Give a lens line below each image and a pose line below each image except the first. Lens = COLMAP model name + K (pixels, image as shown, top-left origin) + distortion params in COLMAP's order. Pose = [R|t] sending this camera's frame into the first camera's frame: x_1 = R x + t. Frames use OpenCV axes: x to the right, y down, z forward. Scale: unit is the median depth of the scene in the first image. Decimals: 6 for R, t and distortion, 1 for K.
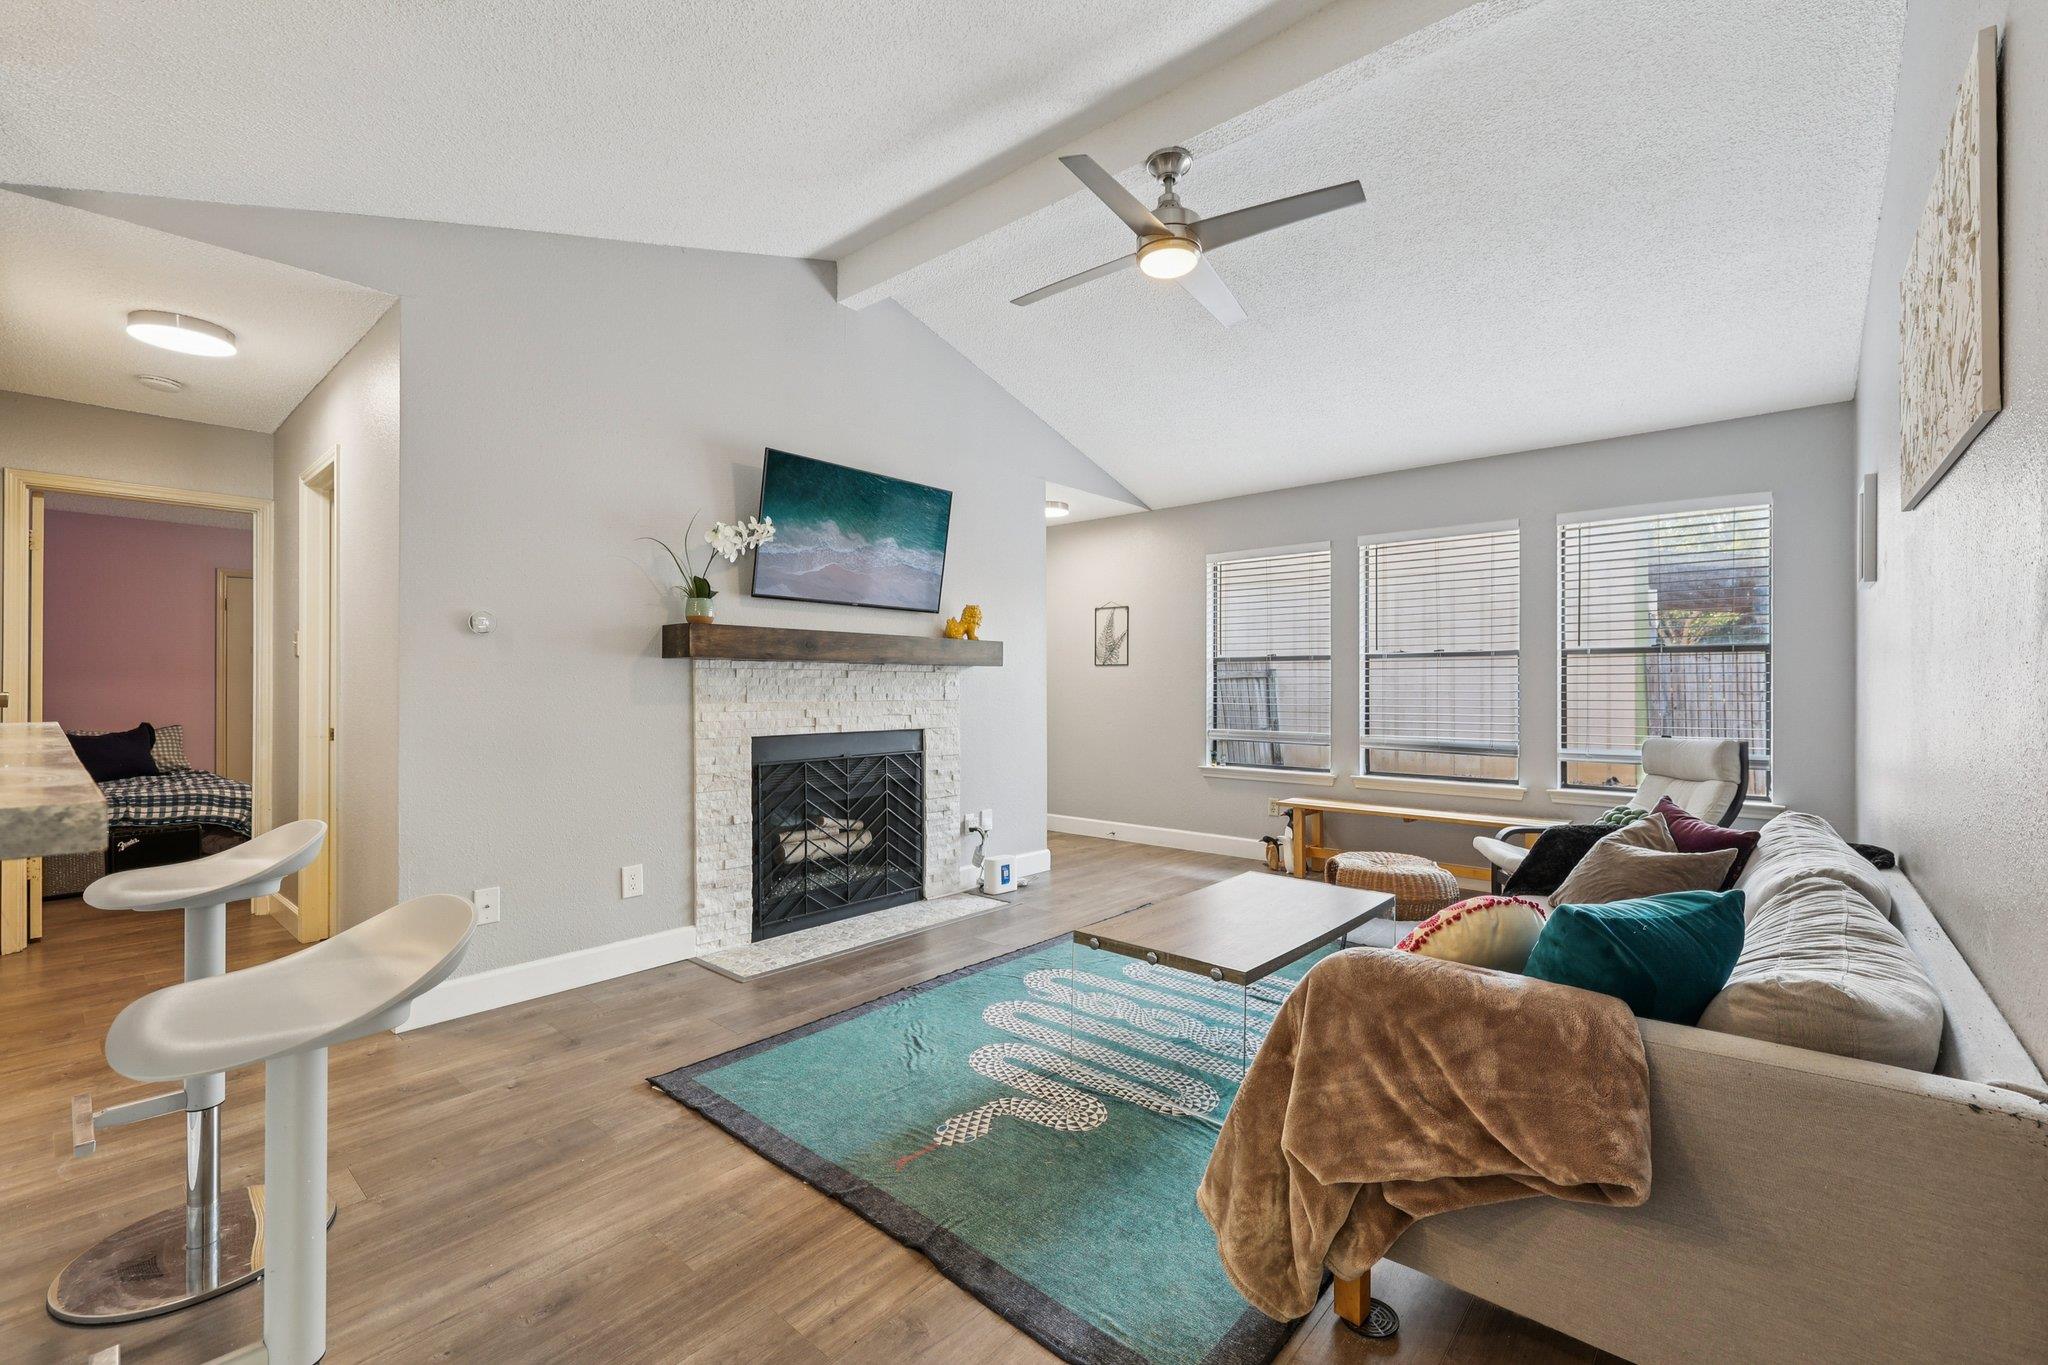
lens RADIAL K [[862.4, 0, 1029.5], [0, 862.4, 685.2], [0, 0, 1]] dist [-0.001467, 0.000408]
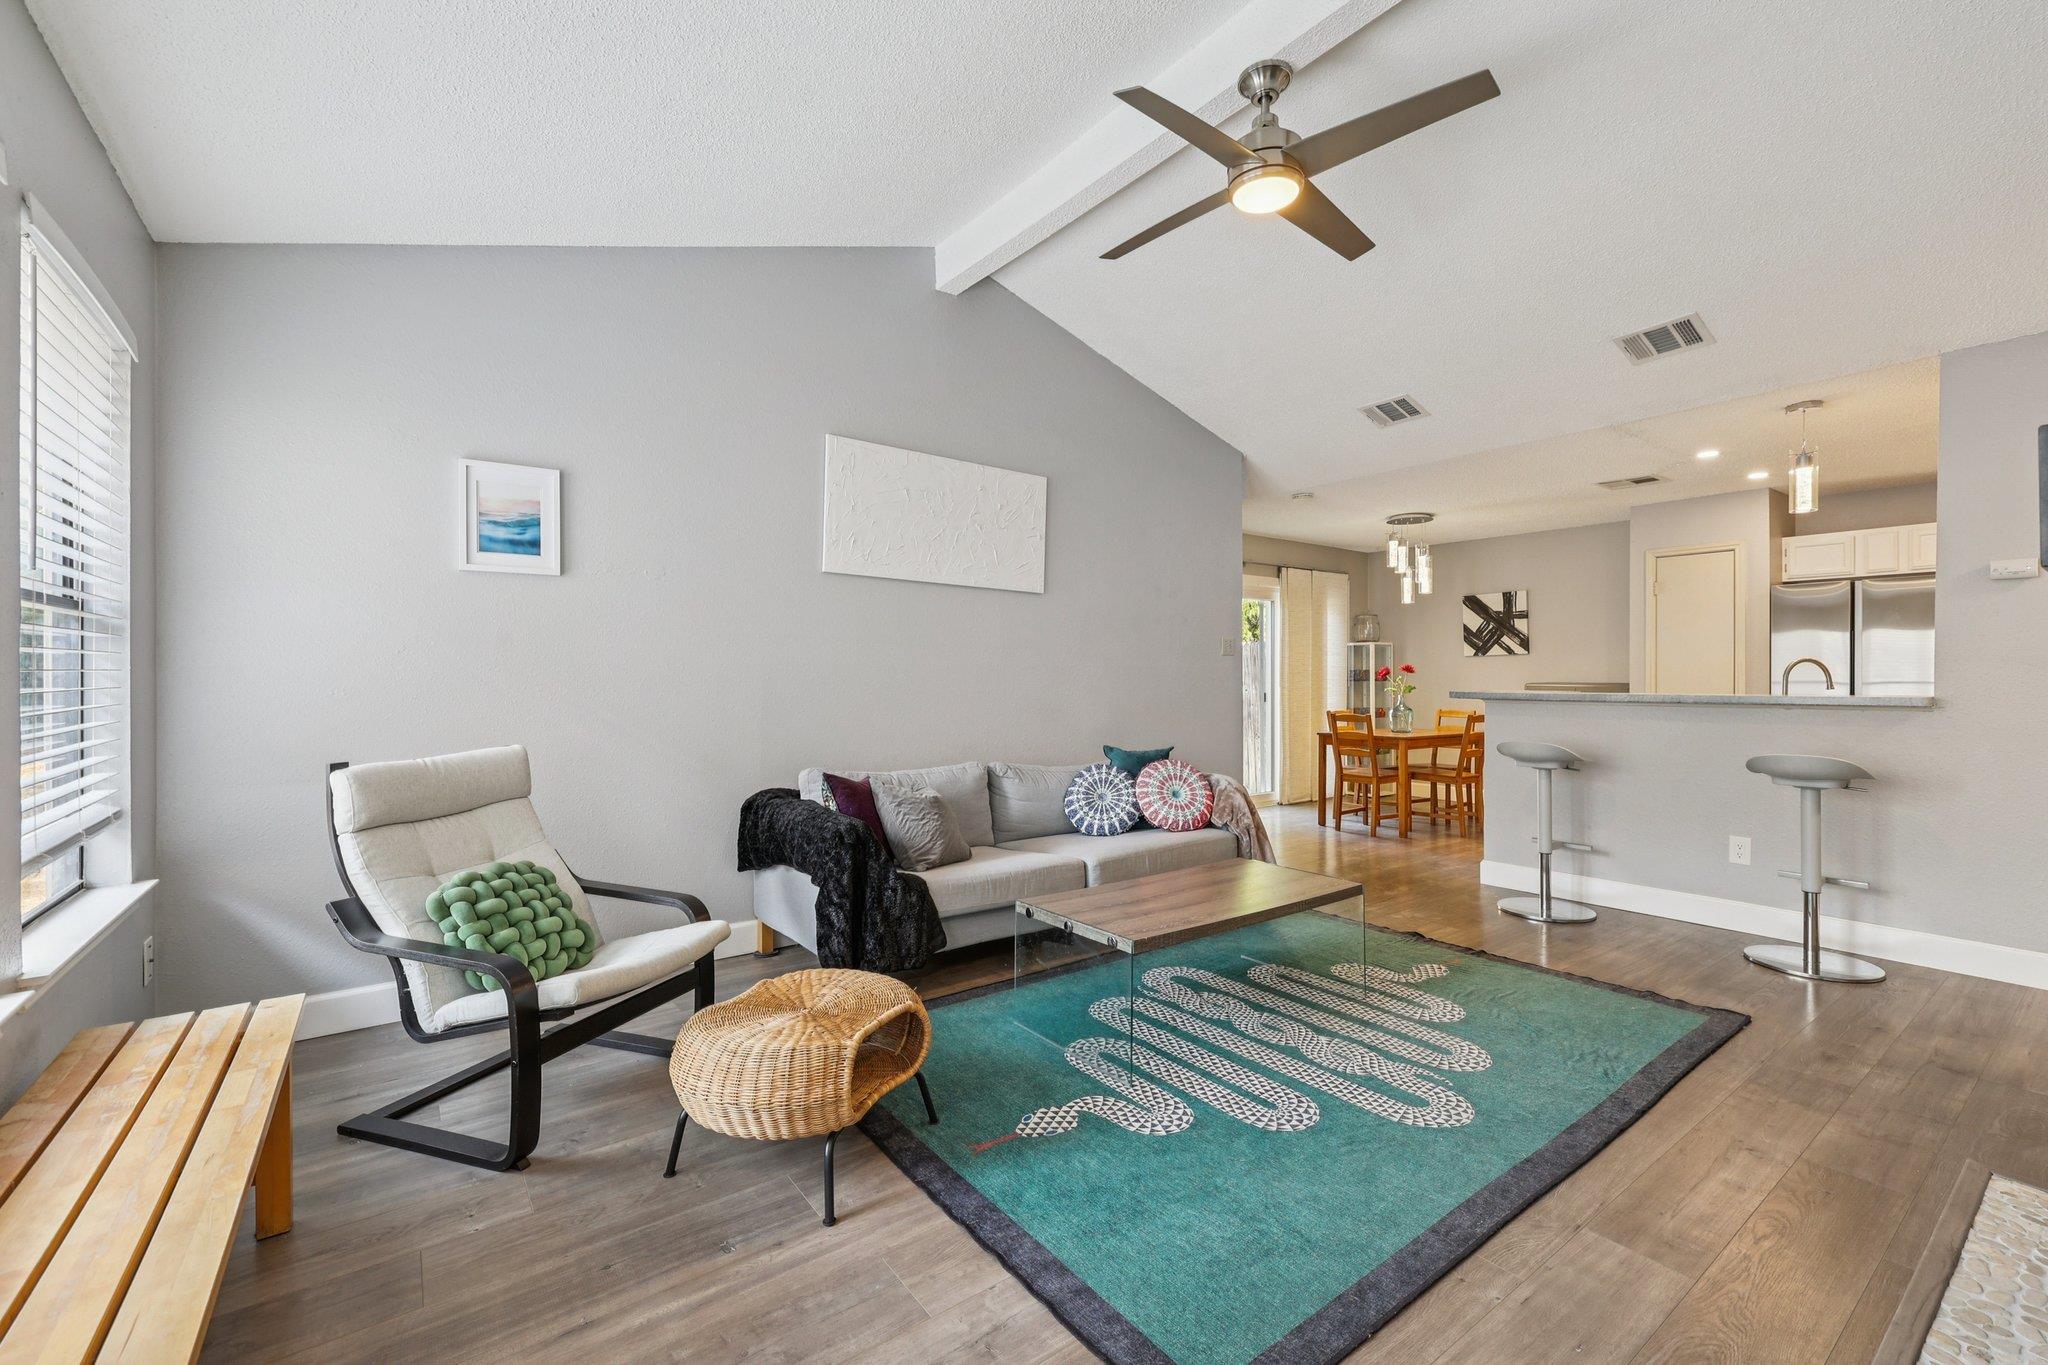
lens RADIAL K [[862.4, 0, 1037.3], [0, 862.4, 675.4], [0, 0, 1]] dist [-0.001467, 0.000408]
pose [[-0.977636, 0.000403, 0.210302, 0.169568], [-0.000267, 0.999995, -0.003157, 0.001214], [-0.210302, -0.003142, -0.977631, 1.592188]]
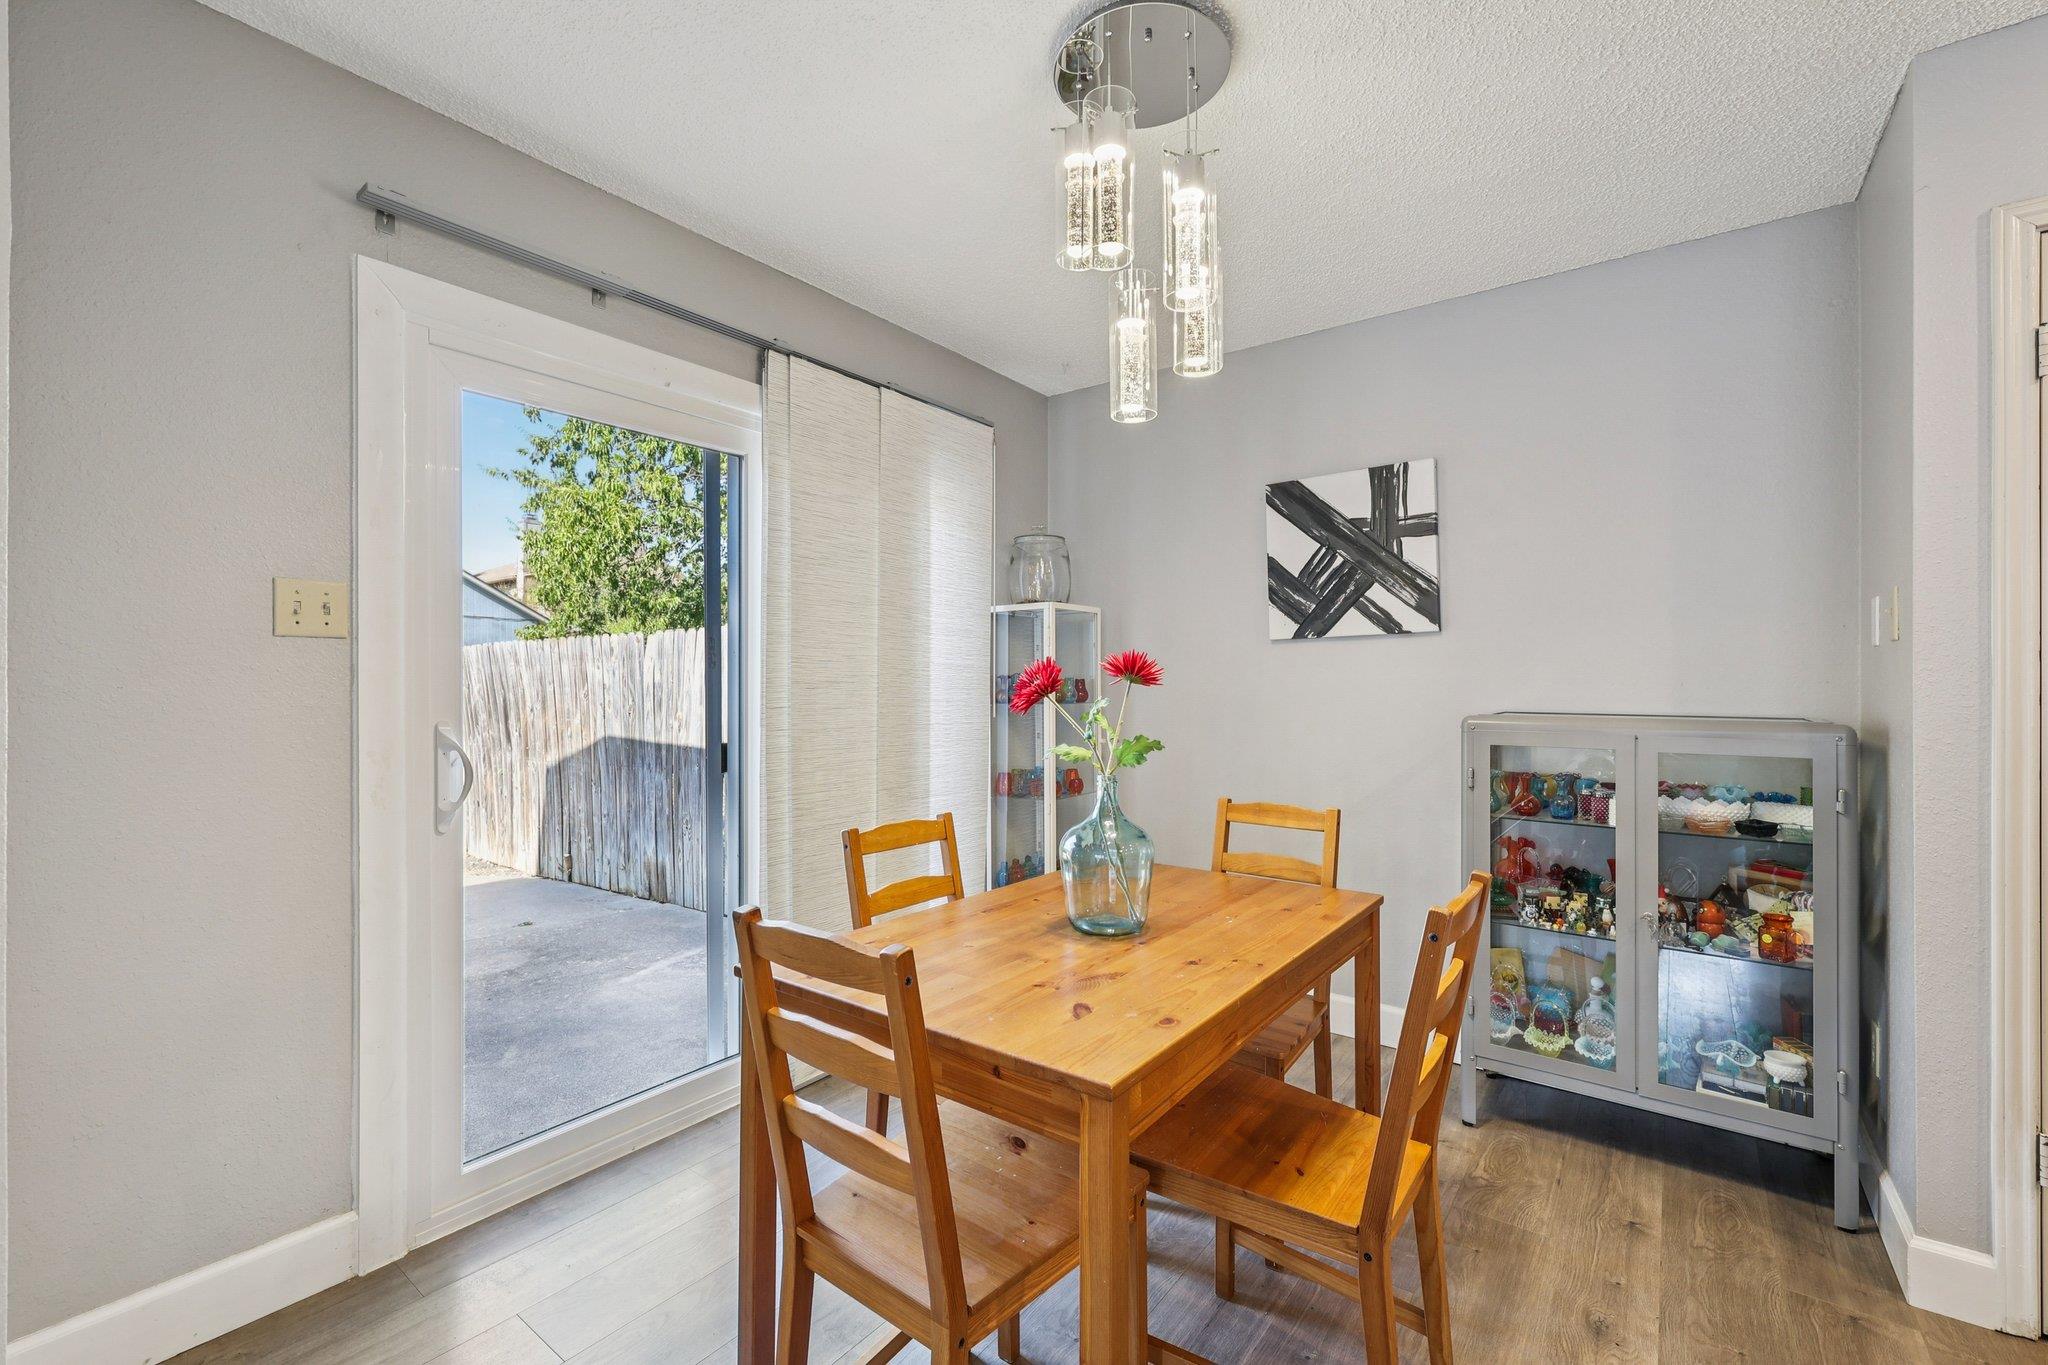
lens RADIAL K [[862.4, 0, 1024.6], [0, 862.4, 679.3], [0, 0, 1]] dist [-0.001467, 0.000408]
pose [[-0.997829, -0.002052, -0.065828, -0.137170], [-0.001787, 0.999990, -0.004083, -0.011734], [0.065836, -0.003956, -0.997823, 0.037296]]
